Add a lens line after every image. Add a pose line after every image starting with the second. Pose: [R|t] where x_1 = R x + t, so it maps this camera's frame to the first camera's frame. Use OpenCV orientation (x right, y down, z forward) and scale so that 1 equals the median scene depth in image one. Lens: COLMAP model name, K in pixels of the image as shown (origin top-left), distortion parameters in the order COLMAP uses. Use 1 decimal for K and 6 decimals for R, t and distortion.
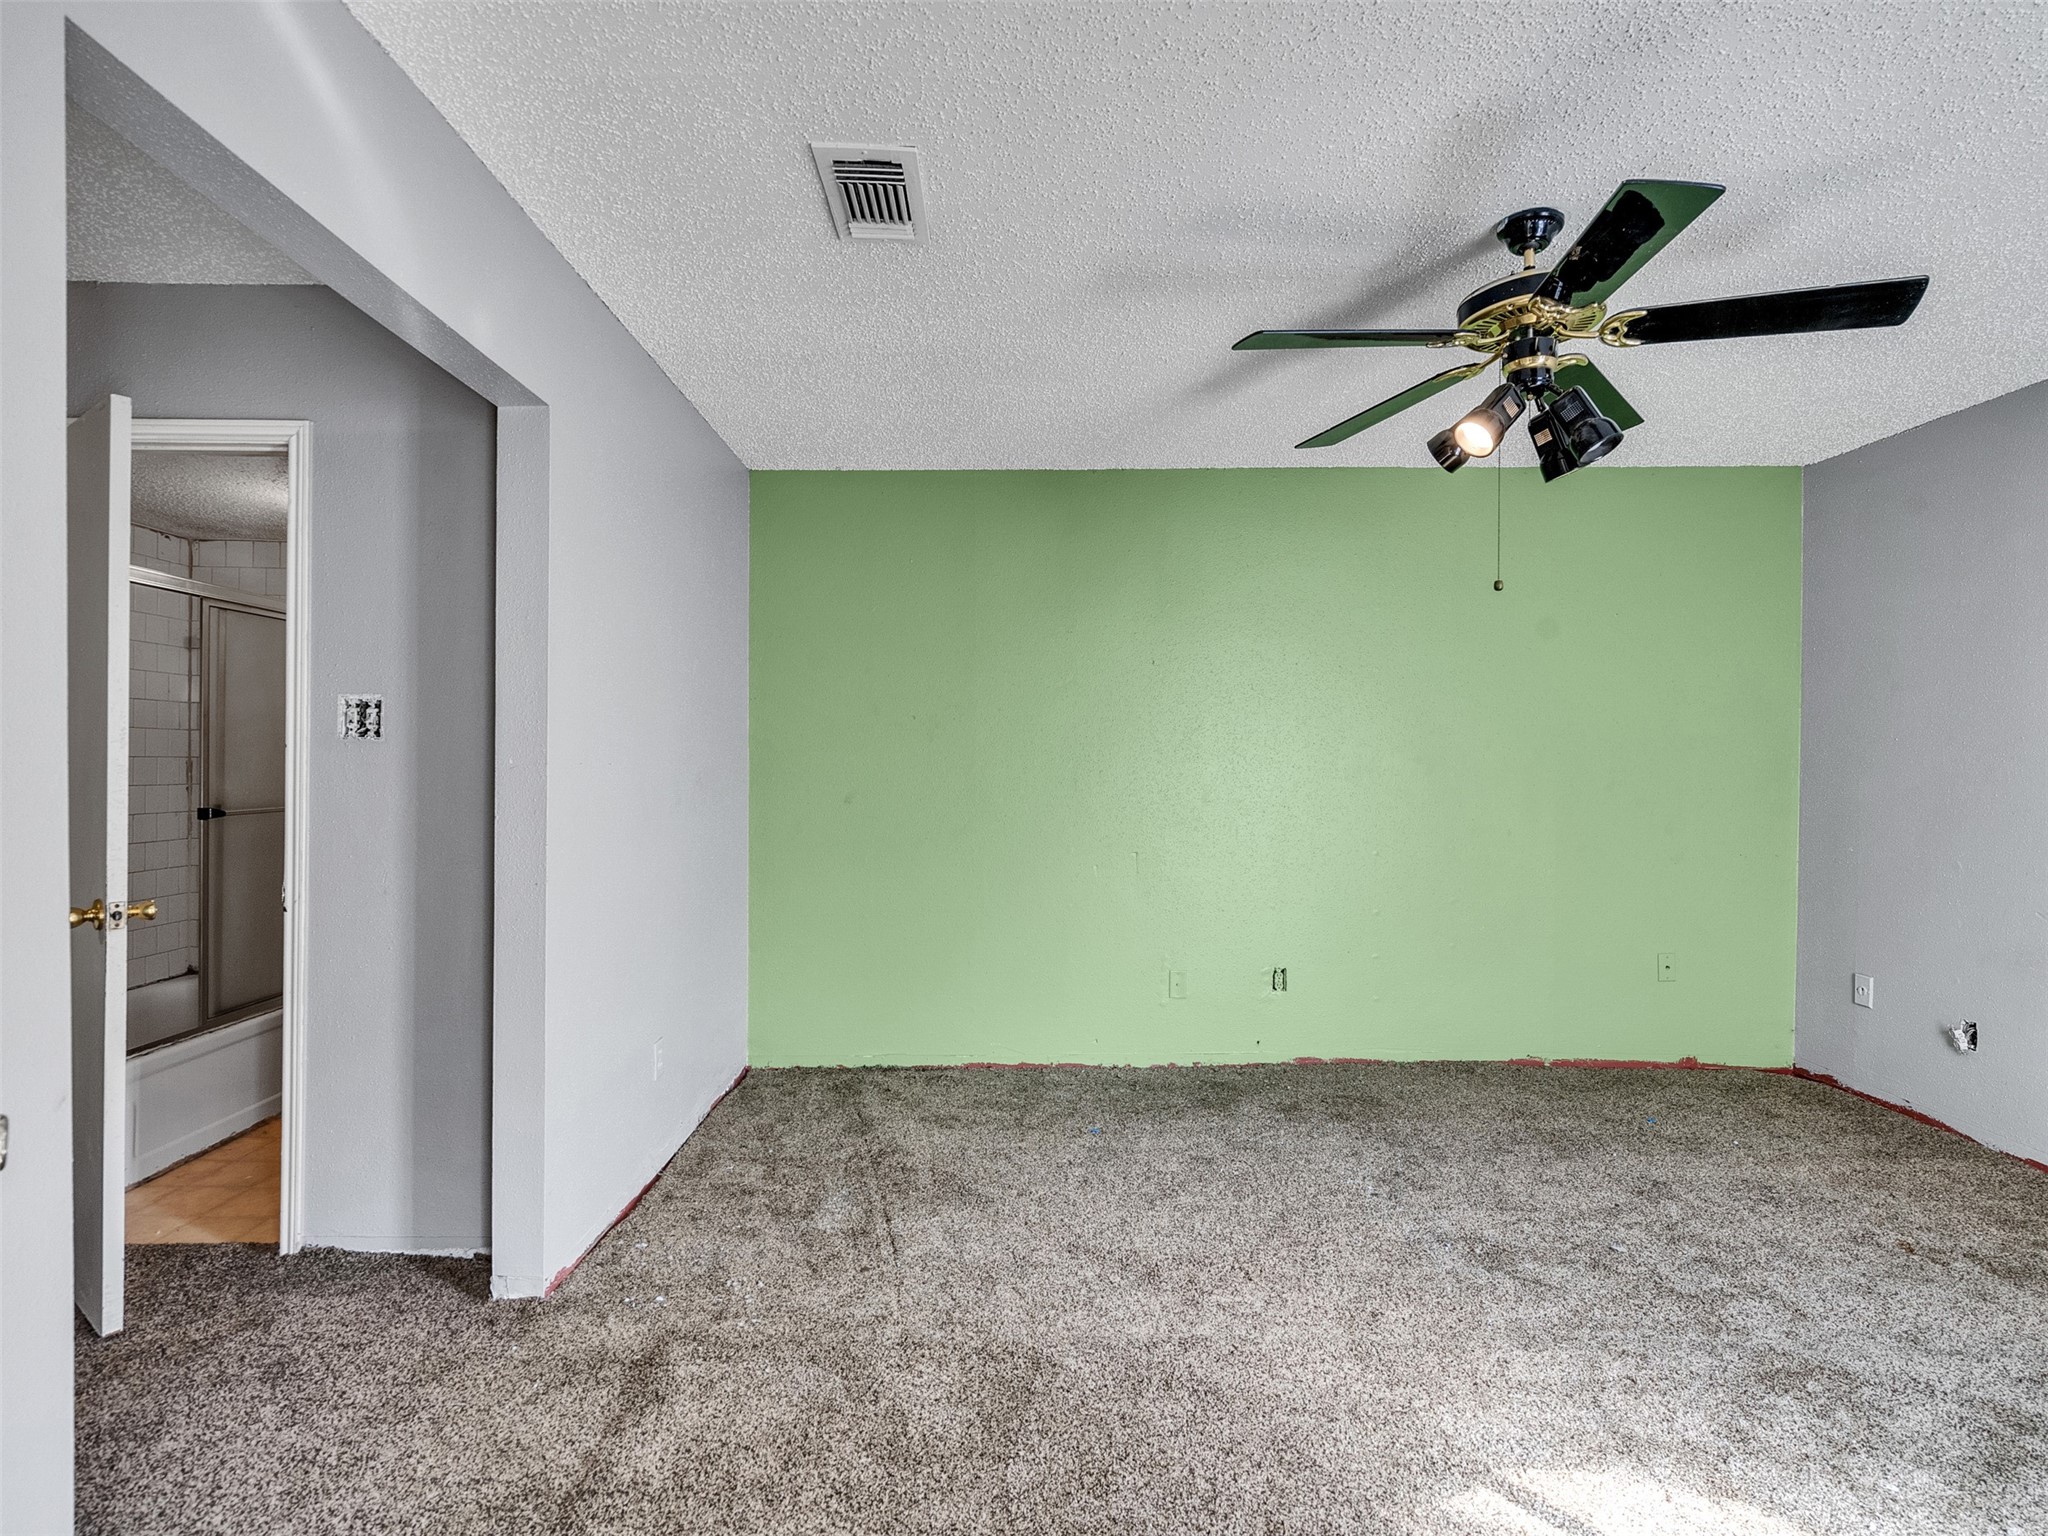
lens RADIAL K [[1039.6, 0, 1010.9], [0, 1039.6, 767.9], [0, 0, 1]] dist [0.001099, 0.000420]
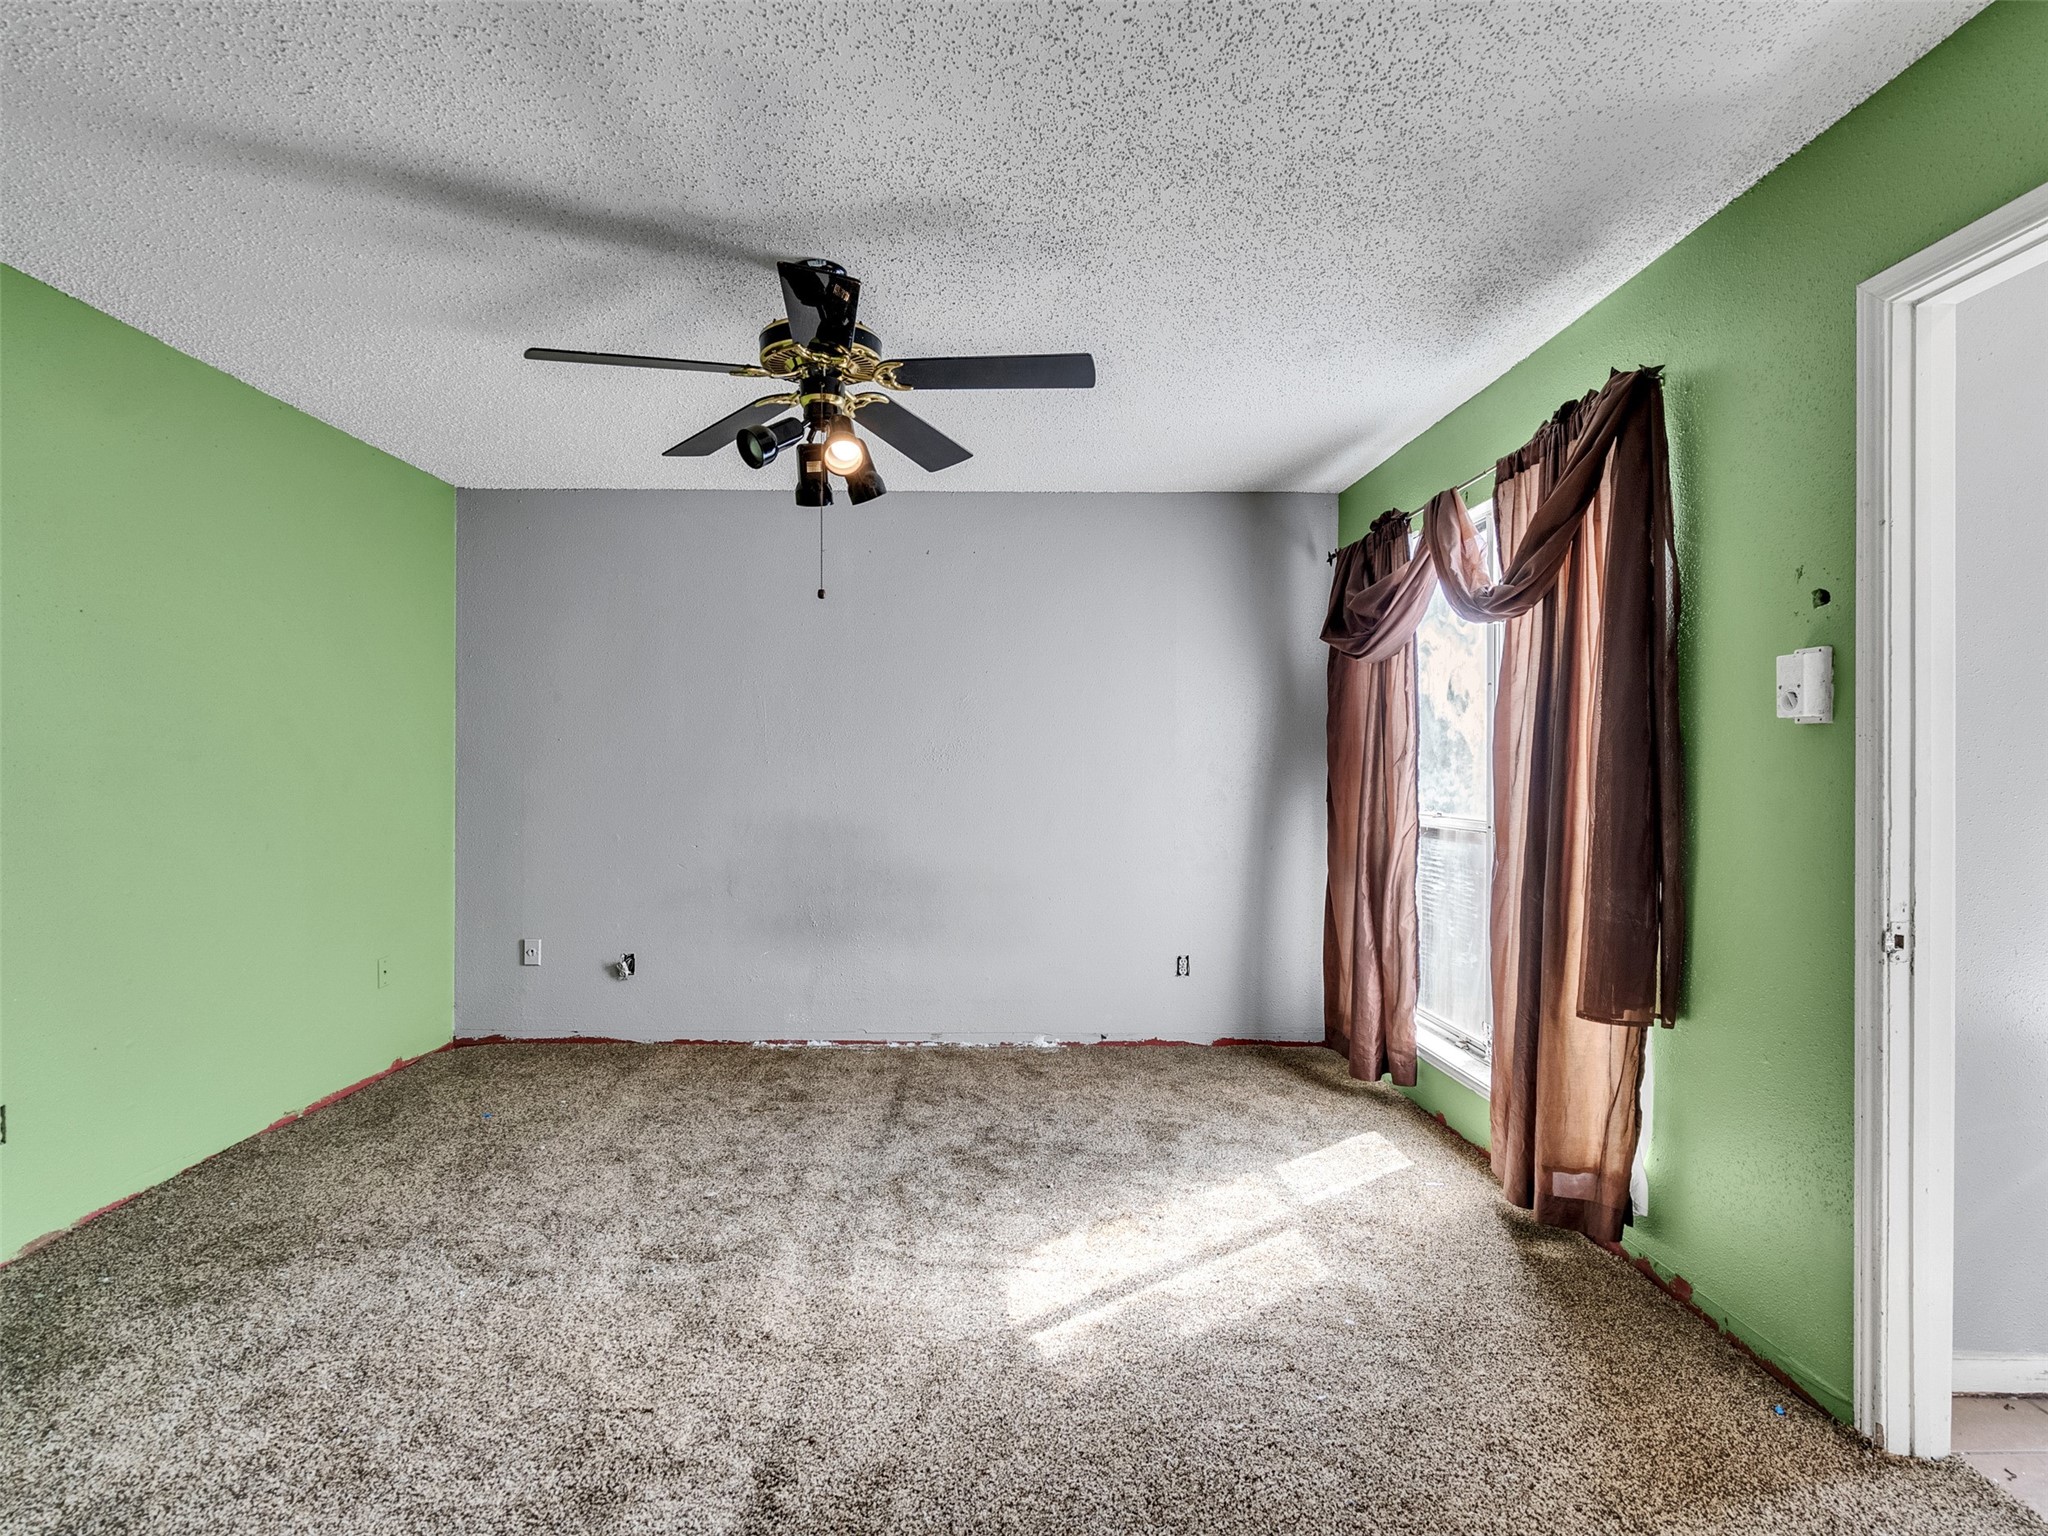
lens RADIAL K [[1039.6, 0, 1006.4], [0, 1039.6, 762.5], [0, 0, 1]] dist [0.001099, 0.000420]
pose [[-0.002943, -0.002575, 0.999992, -0.359970], [0.005720, 0.999980, 0.002592, -0.000324], [-0.999979, 0.005728, -0.002928, 0.468307]]
